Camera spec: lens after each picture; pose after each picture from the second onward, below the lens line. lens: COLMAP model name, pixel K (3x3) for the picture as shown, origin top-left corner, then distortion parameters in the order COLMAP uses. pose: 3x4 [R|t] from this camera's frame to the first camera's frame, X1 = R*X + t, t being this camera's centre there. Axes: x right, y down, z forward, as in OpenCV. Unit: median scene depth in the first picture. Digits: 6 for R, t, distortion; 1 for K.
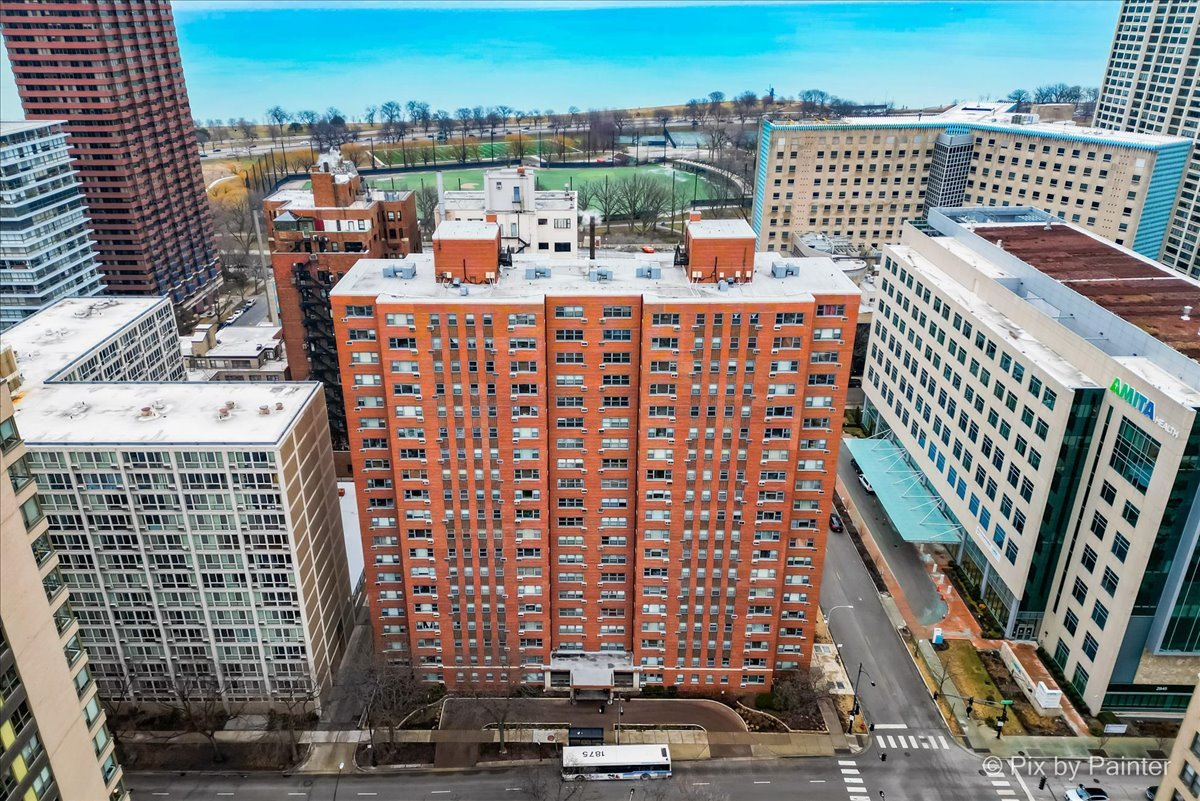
lens RADIAL K [[877.2, 0, 600.0], [0, 877.2, 400.5], [0, 0, 1]] dist [0.000758, -0.005529]
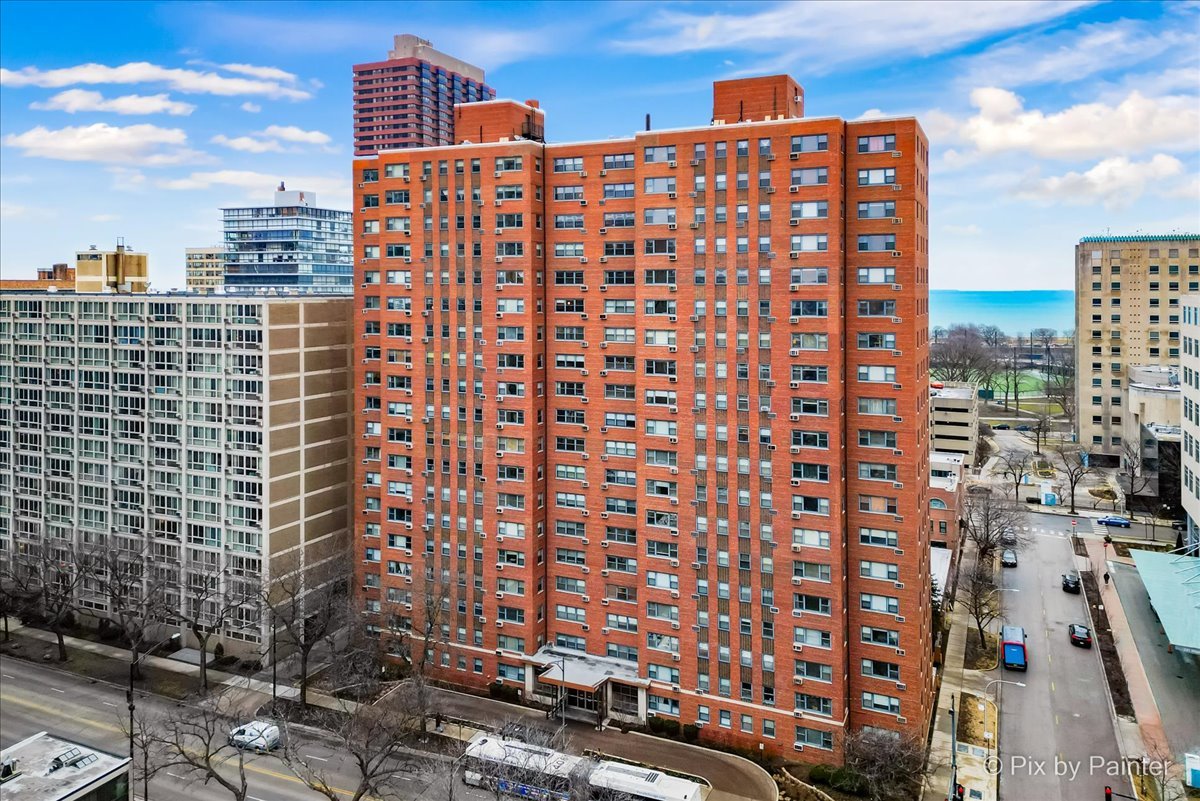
lens RADIAL K [[910.0, 0, 603.1], [0, 910.0, 269.4], [0, 0, 1]] dist [-0.000526, 0.012714]
pose [[0.909050, -0.018937, -0.416257, 0.350499], [-0.159142, 0.907462, -0.388827, 0.320643], [0.385101, 0.419707, 0.821914, 0.278756]]
